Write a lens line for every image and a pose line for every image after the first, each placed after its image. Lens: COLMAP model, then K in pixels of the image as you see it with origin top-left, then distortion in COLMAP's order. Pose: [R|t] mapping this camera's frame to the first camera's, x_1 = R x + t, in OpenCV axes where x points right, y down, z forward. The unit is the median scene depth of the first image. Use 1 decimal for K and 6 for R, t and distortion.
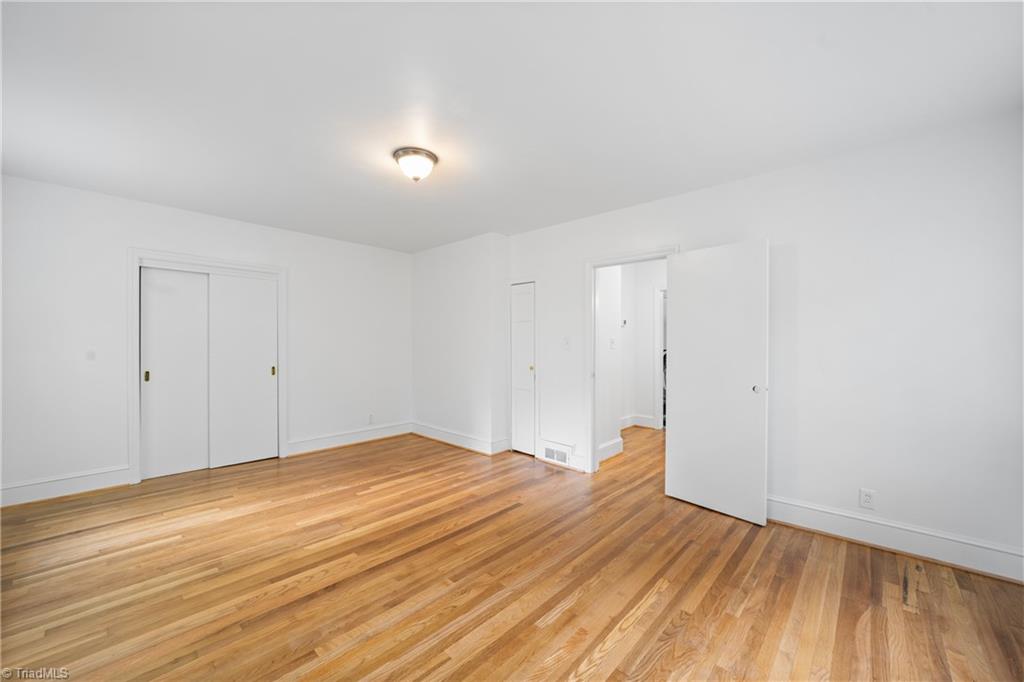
lens RADIAL K [[394.0, 0, 520.4], [0, 394.0, 342.8], [0, 0, 1]] dist [-0.022879, 0.007026]
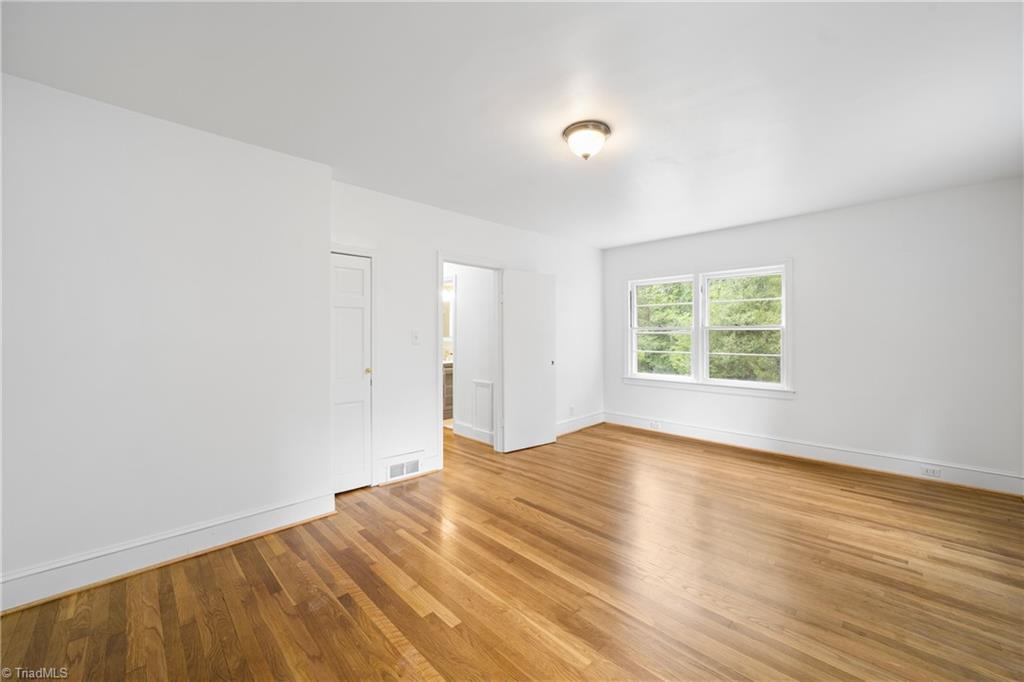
lens RADIAL K [[396.6, 0, 520.5], [0, 396.6, 336.5], [0, 0, 1]] dist [-0.021689, 0.006874]
pose [[0.049667, -0.005695, 0.998750, -0.971298], [0.006530, 0.999964, 0.005377, -0.005989], [-0.998744, 0.006255, 0.049703, 0.910571]]
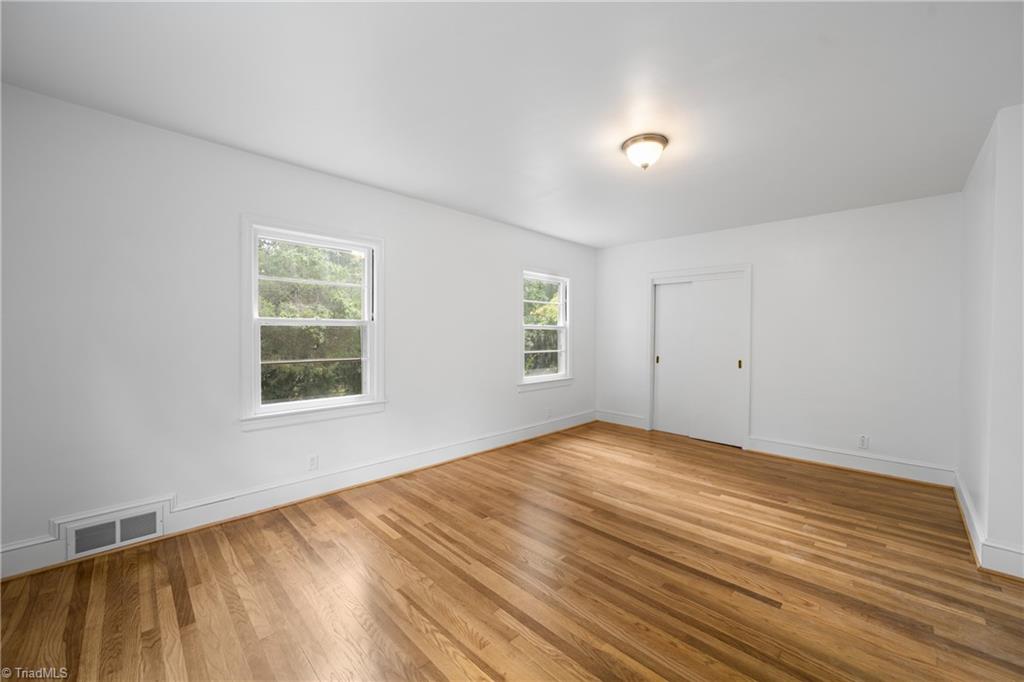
lens RADIAL K [[394.0, 0, 520.4], [0, 394.0, 342.8], [0, 0, 1]] dist [-0.022879, 0.007026]
pose [[-0.033764, 0.019520, -0.999239, 0.584384], [-0.010615, 0.999746, 0.019889, -0.000567], [0.999373, 0.011279, -0.033549, 0.600989]]
